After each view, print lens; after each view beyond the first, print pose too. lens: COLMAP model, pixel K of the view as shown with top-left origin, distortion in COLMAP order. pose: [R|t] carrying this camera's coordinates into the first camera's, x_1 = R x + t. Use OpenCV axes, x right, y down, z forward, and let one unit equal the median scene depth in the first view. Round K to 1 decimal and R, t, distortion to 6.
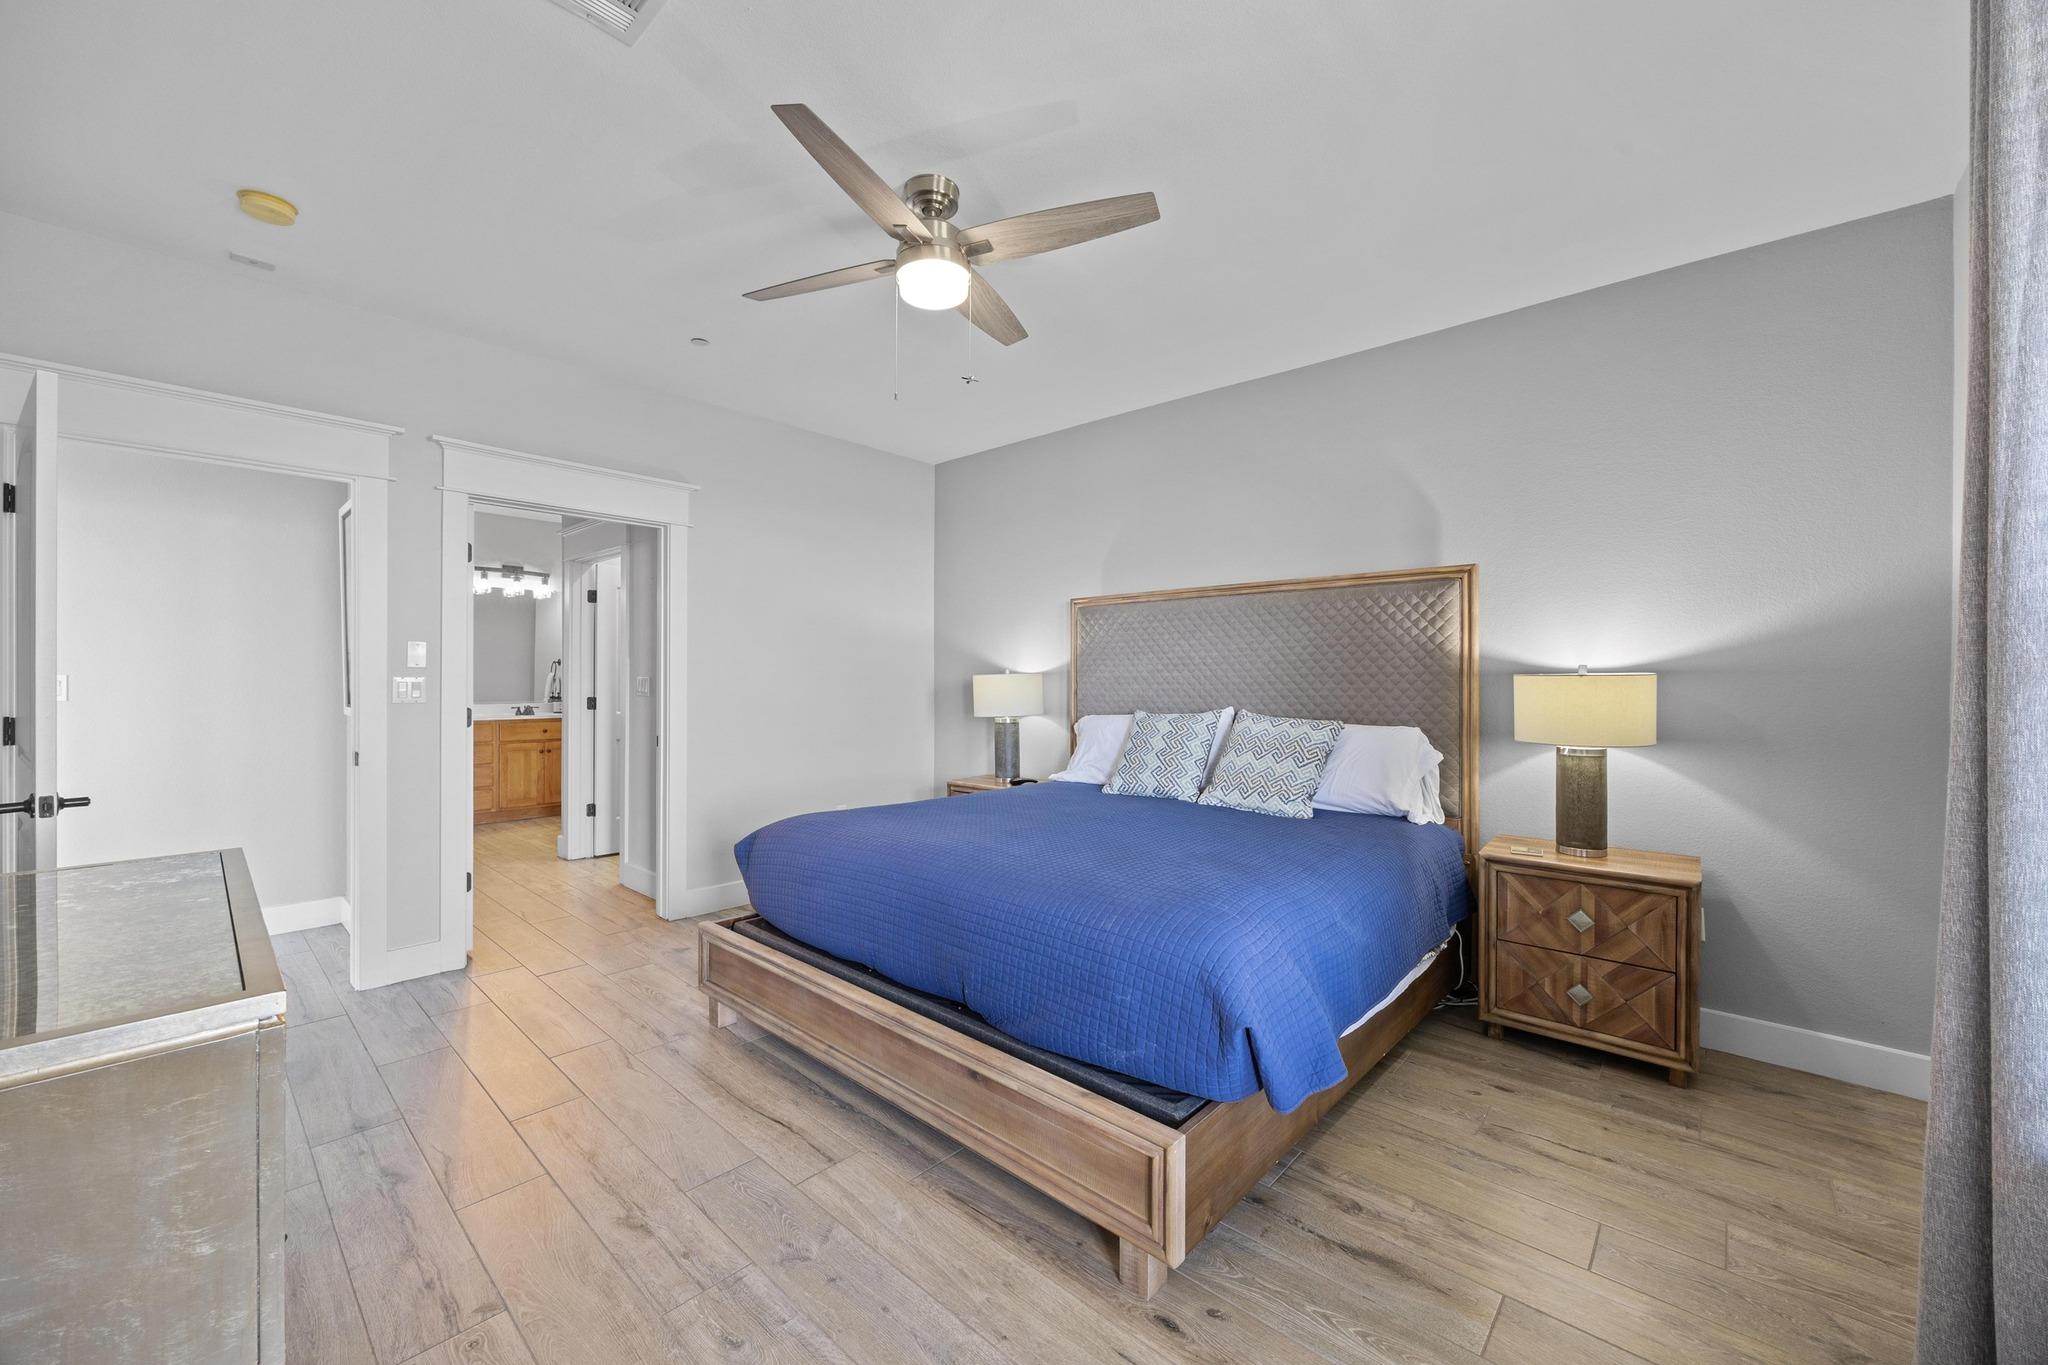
lens RADIAL K [[779.6, 0, 1018.6], [0, 779.6, 670.1], [0, 0, 1]] dist [-0.003064, -0.000608]
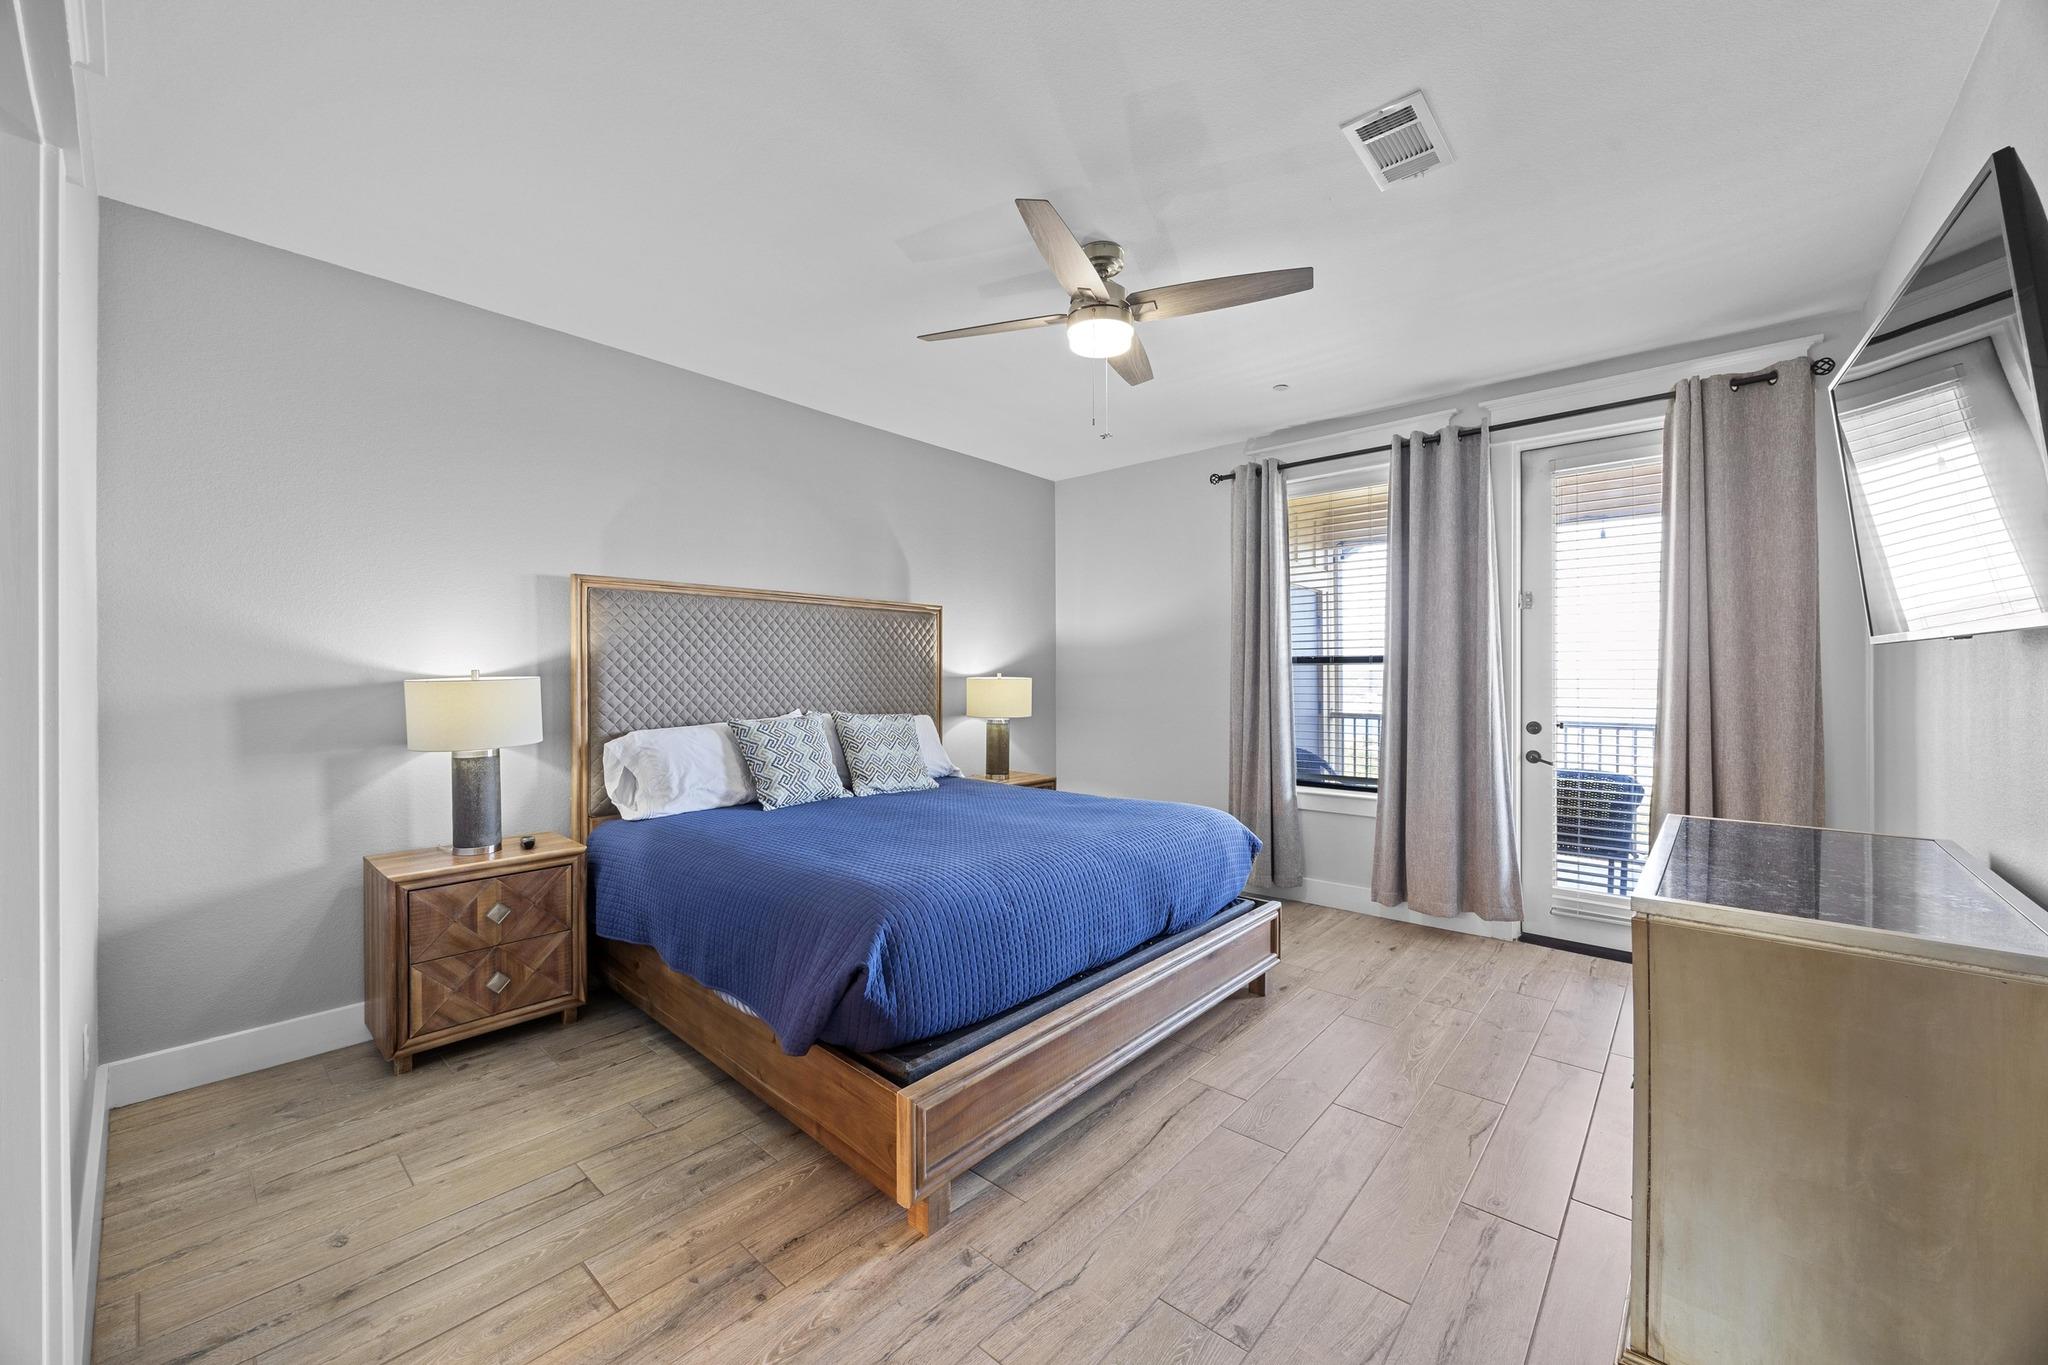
lens RADIAL K [[779.6, 0, 1018.6], [0, 779.6, 670.1], [0, 0, 1]] dist [-0.003064, -0.000608]
pose [[-0.008651, 0.007839, 0.999932, -0.678232], [-0.002947, 0.999965, -0.007865, 0.000618], [-0.999958, -0.003014, -0.008628, 0.616748]]
